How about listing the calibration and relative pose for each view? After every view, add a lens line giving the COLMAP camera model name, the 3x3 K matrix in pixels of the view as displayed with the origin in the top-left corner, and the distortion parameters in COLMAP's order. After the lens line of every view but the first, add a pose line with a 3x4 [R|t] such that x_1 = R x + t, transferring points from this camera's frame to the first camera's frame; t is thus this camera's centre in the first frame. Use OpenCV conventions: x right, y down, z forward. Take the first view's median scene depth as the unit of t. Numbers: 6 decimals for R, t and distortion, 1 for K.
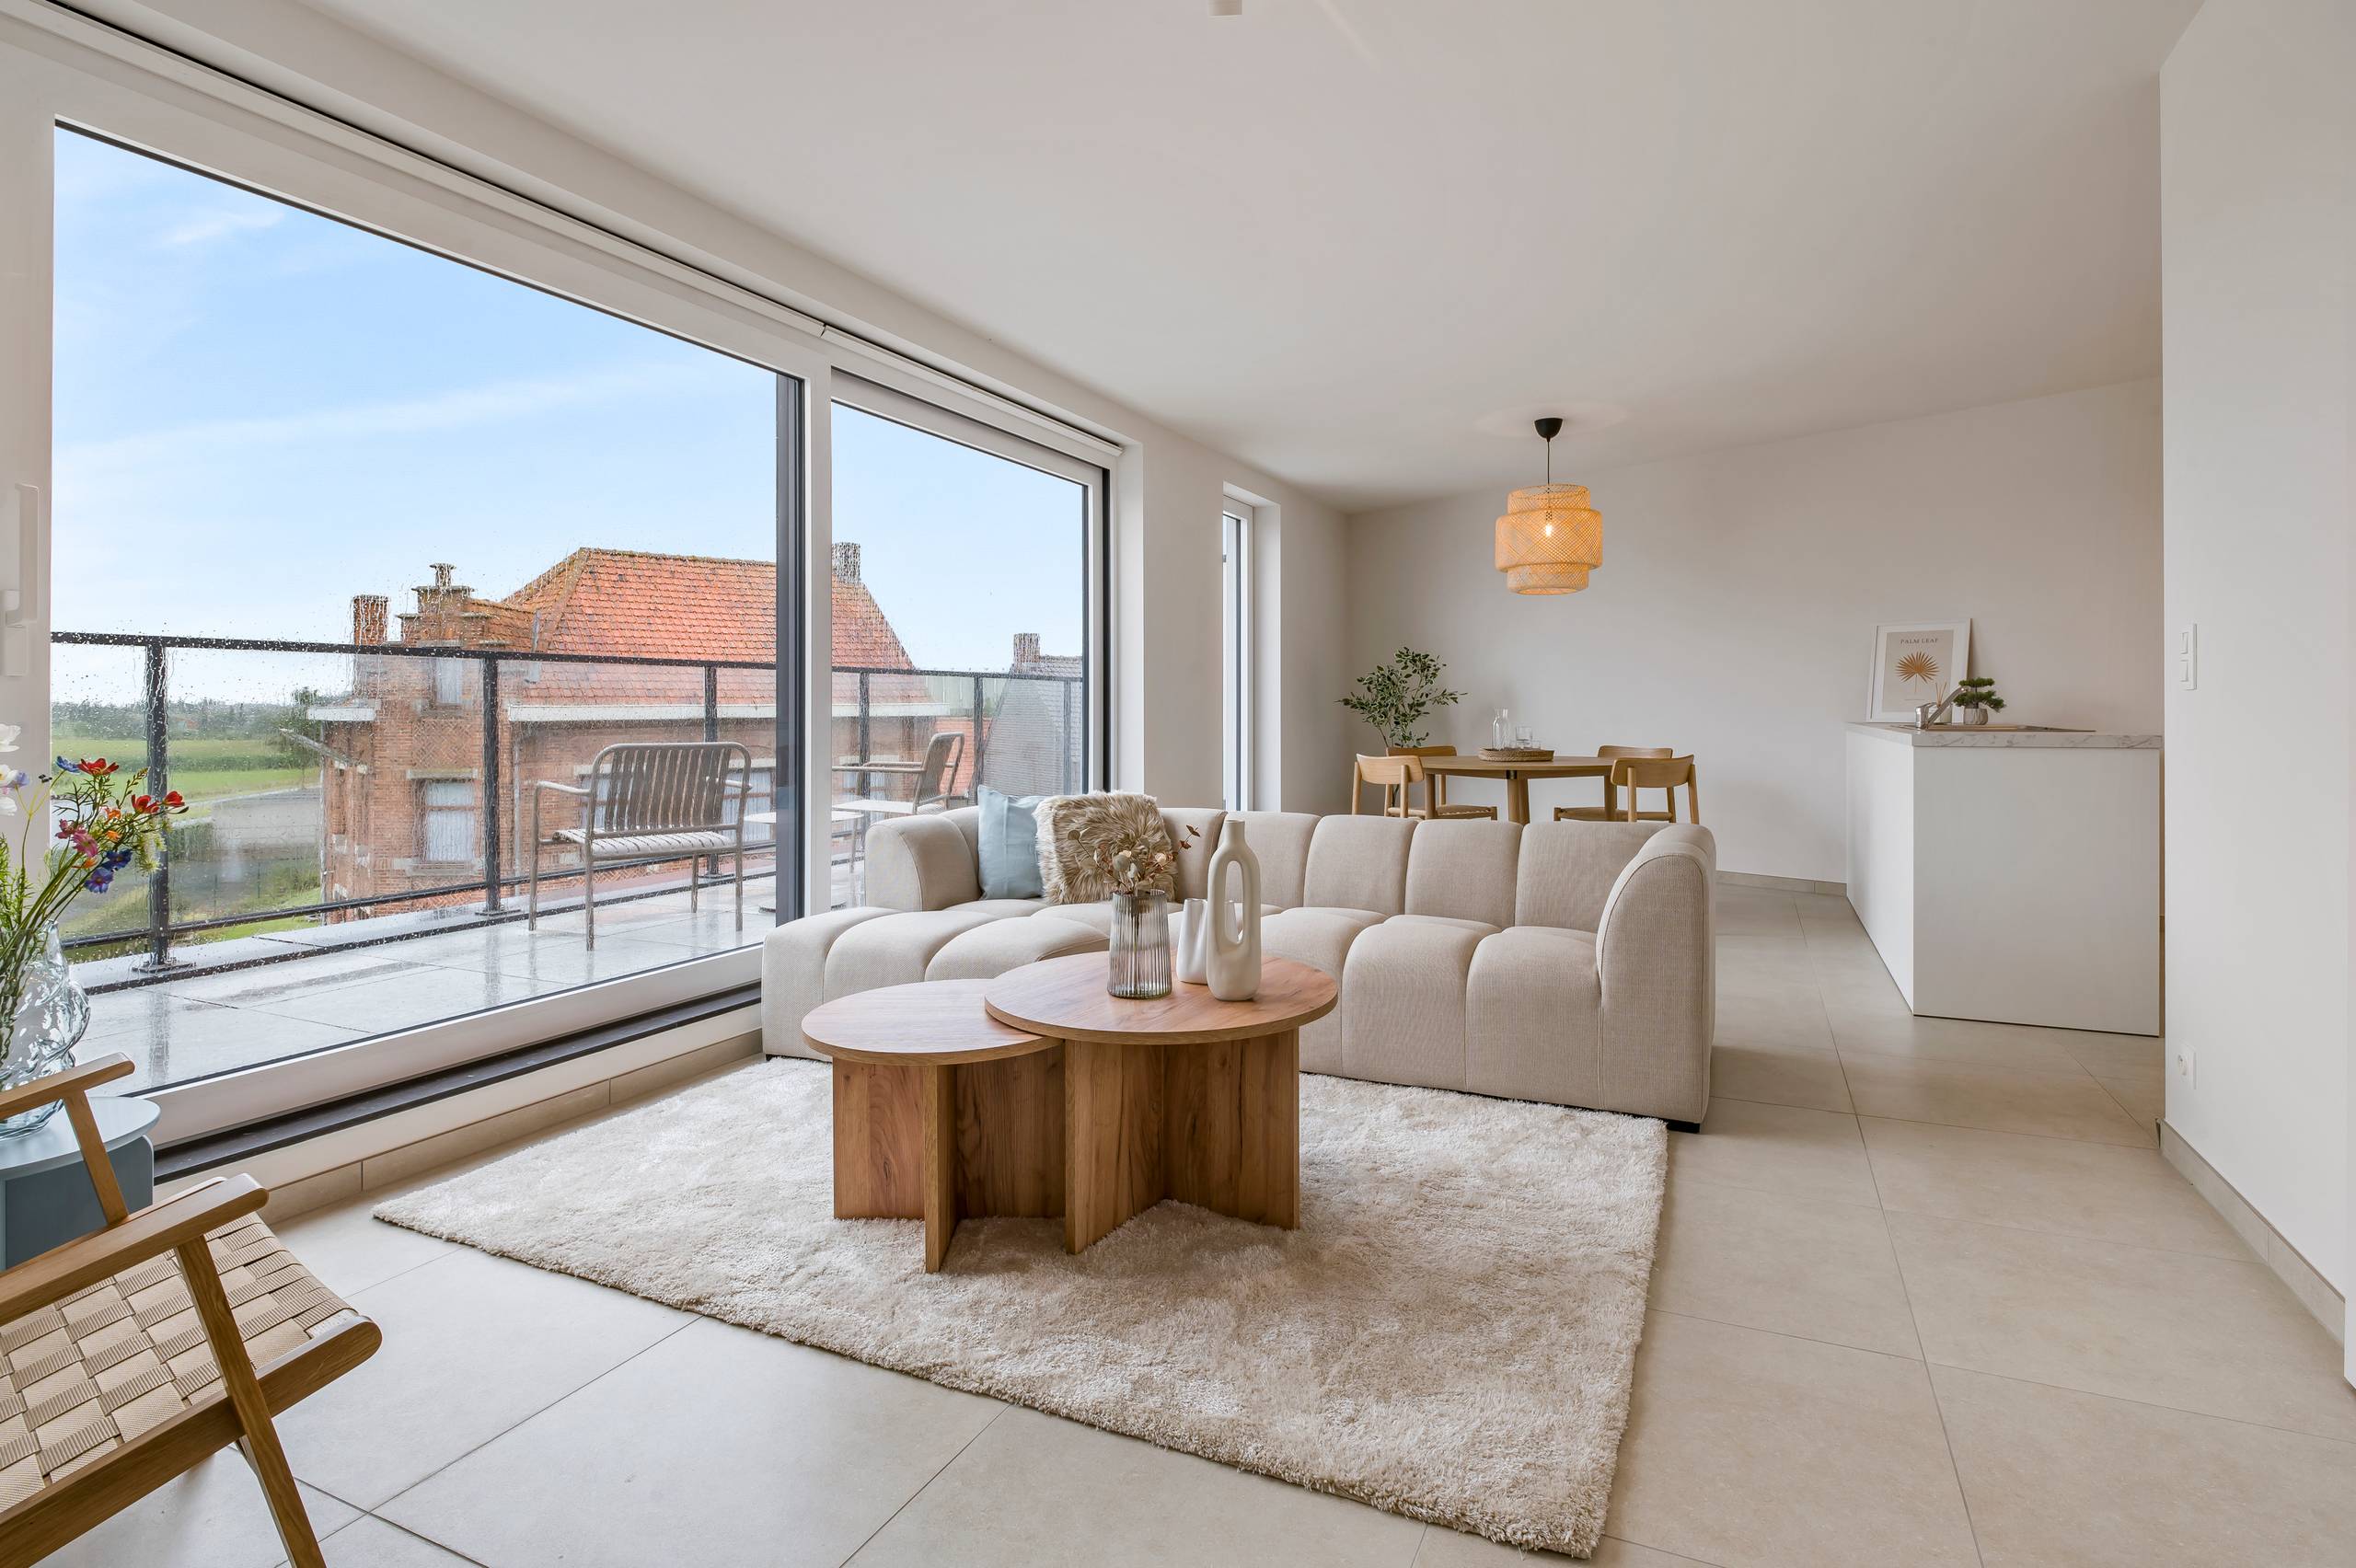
lens RADIAL K [[1191.7, 0, 1184.4], [0, 1191.7, 700.8], [0, 0, 1]] dist [-0.002709, -0.000354]
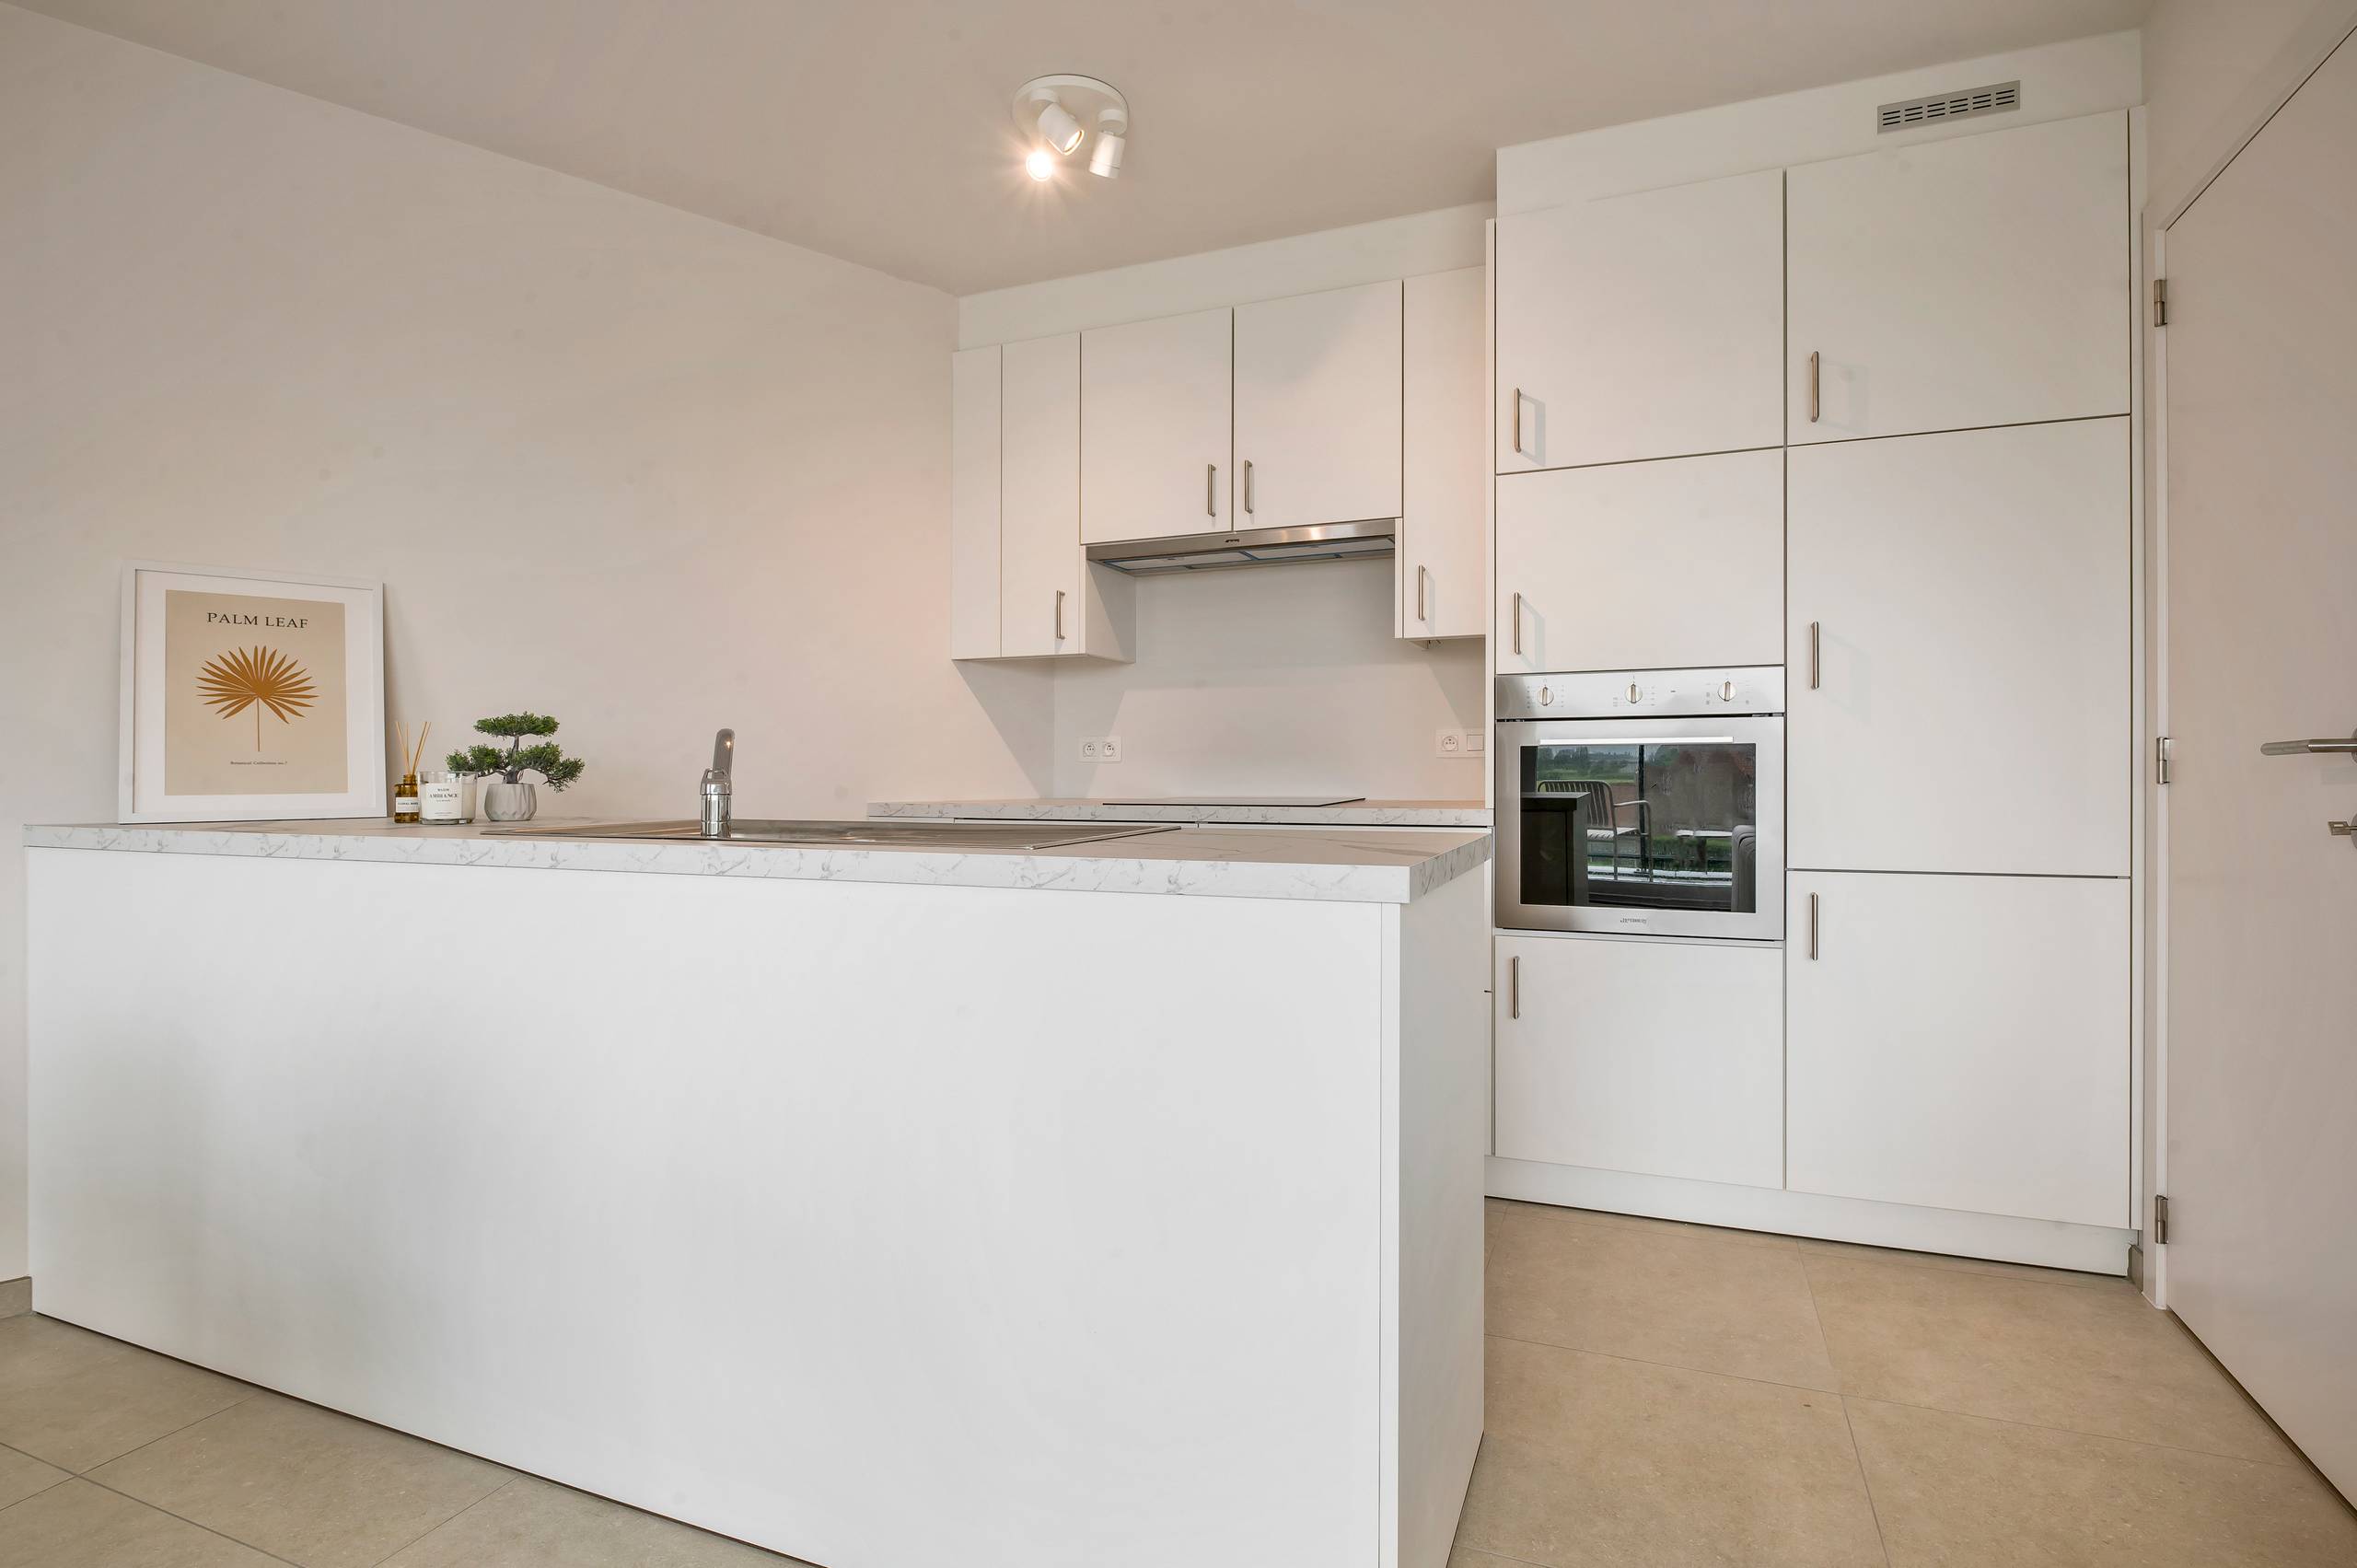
lens RADIAL K [[1171.7, 0, 1178.5], [0, 1171.7, 784.0], [0, 0, 1]] dist [-0.000374, -0.000078]
pose [[-0.050091, -0.009935, 0.998695, 0.201798], [-0.000492, 0.999951, 0.009923, 0.001936], [-0.998745, 0.000005, -0.050093, 0.710800]]
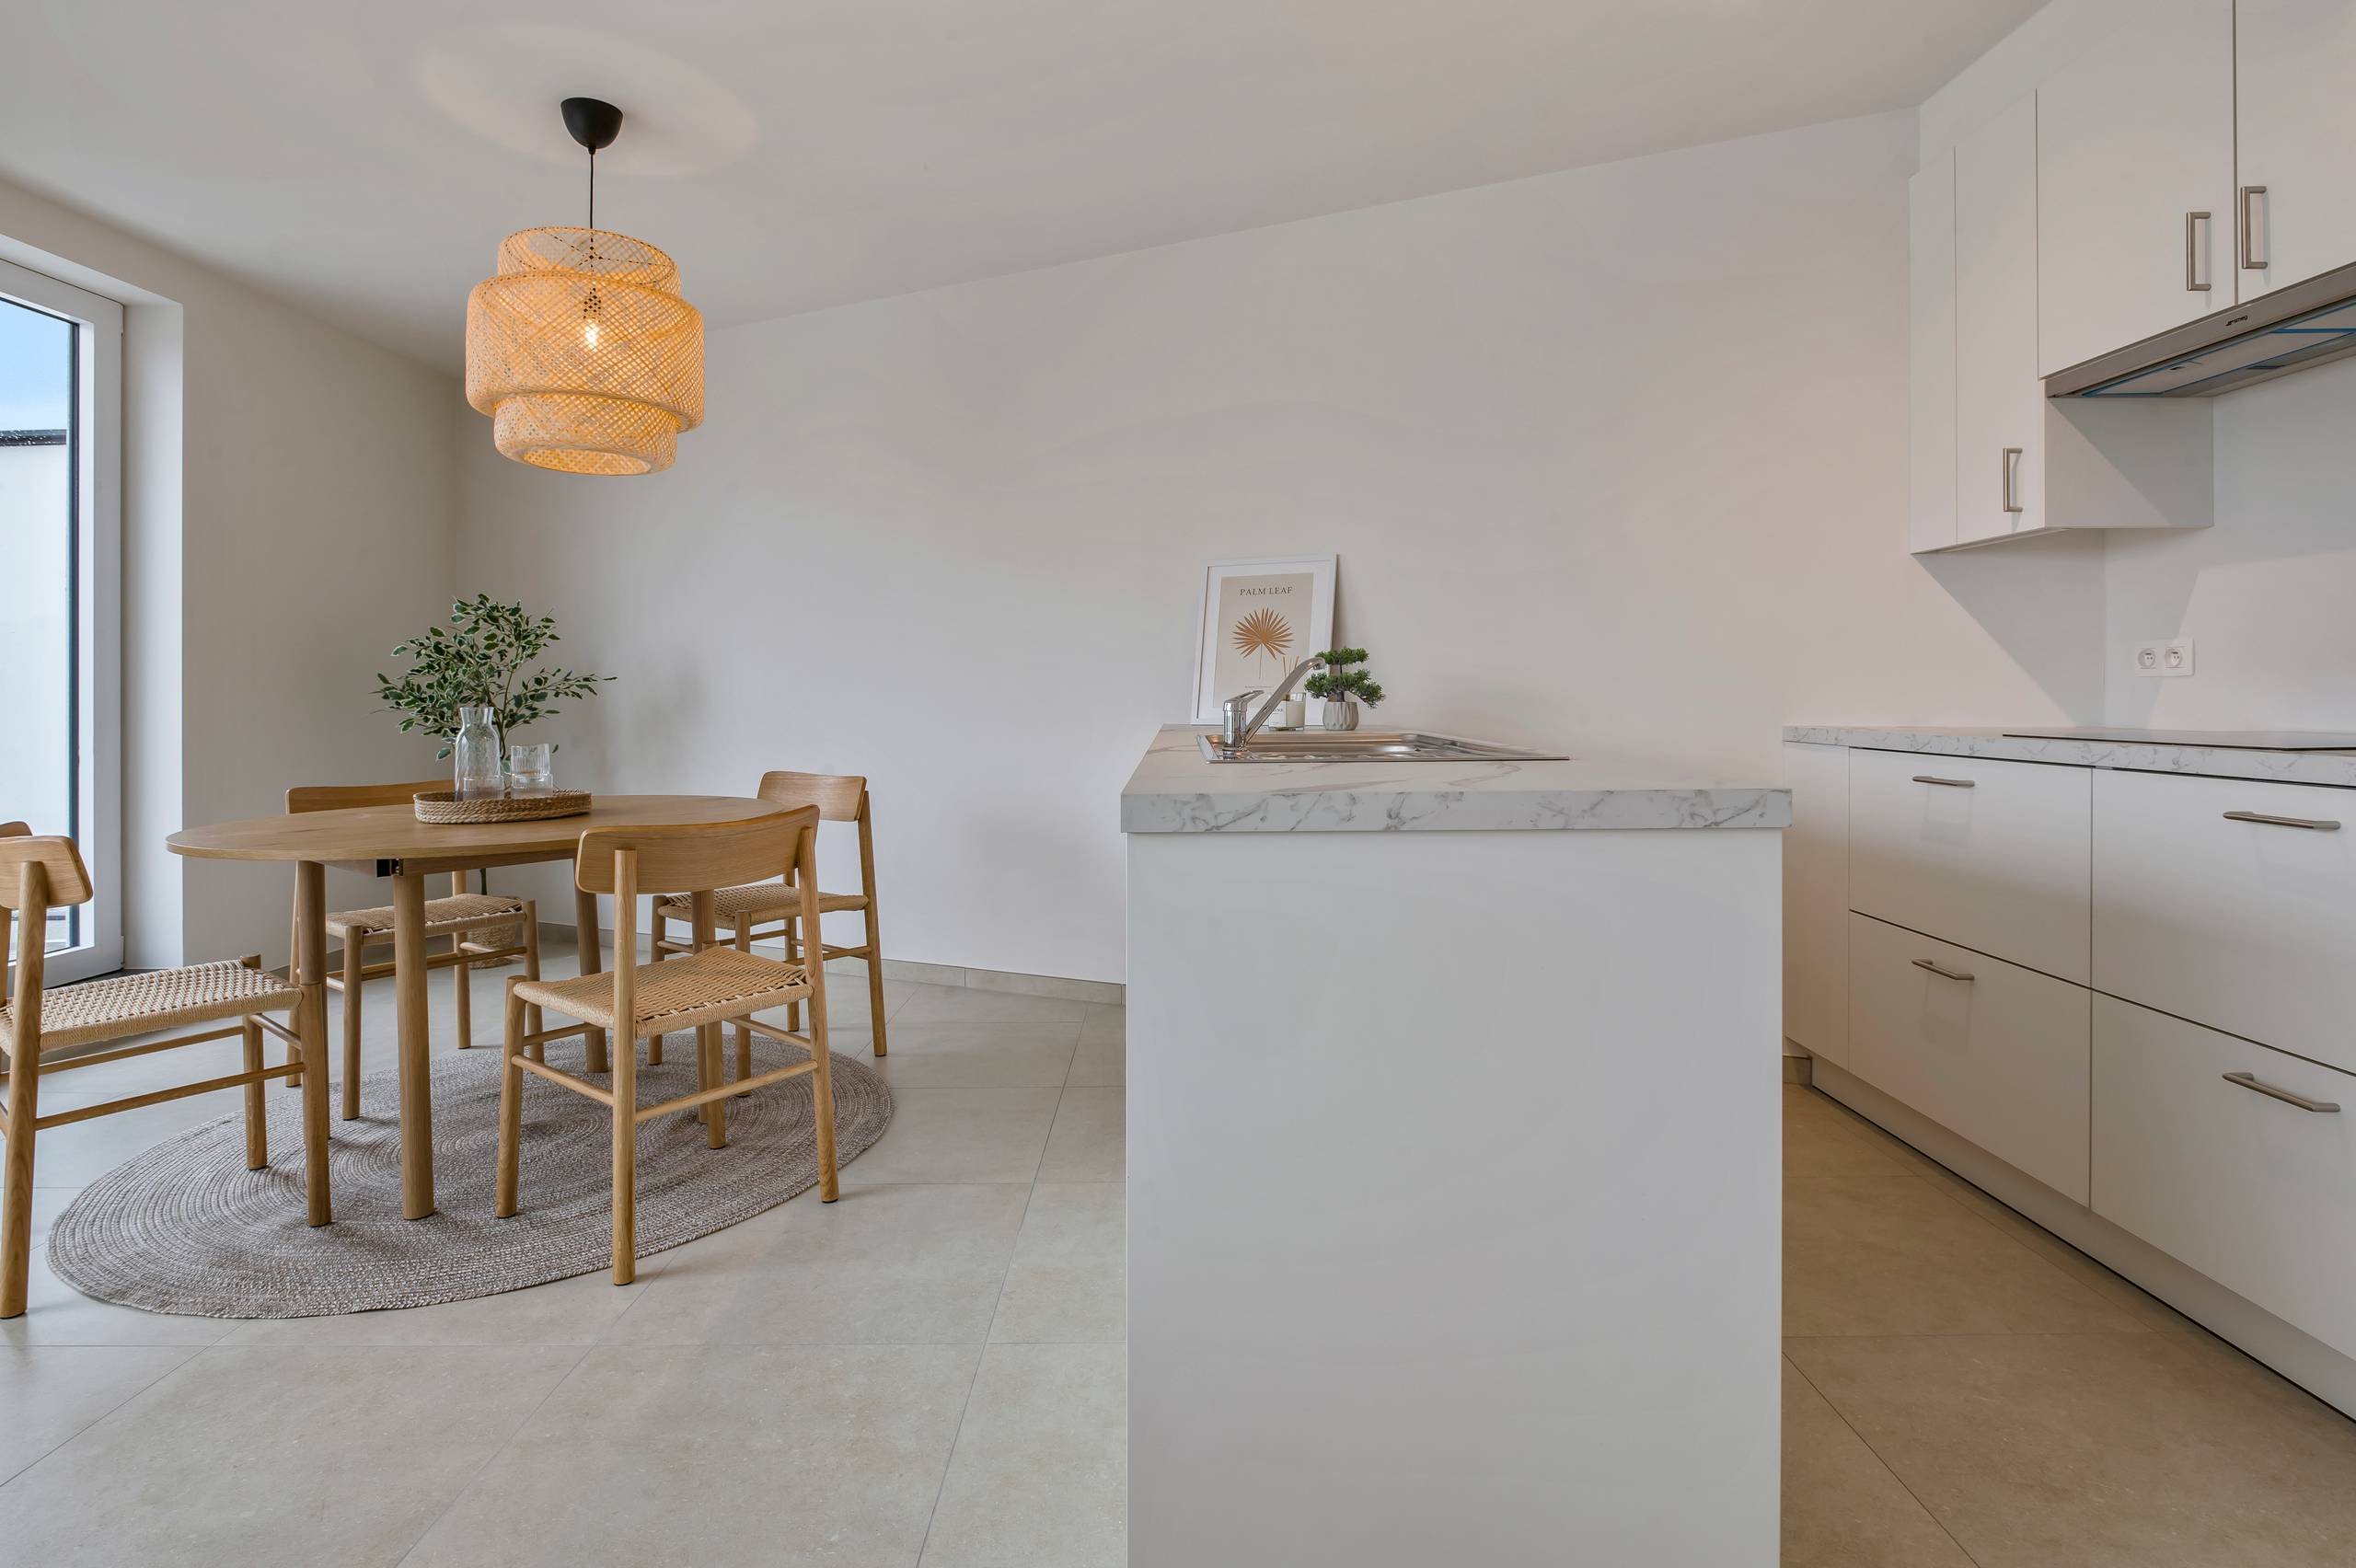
lens RADIAL K [[1191.7, 0, 1184.4], [0, 1191.7, 700.8], [0, 0, 1]] dist [-0.002709, -0.000354]
pose [[0.906195, -0.004709, 0.422834, 0.324279], [0.001794, 0.999972, 0.007292, 0.001580], [-0.422857, -0.005849, 0.906178, 0.468723]]
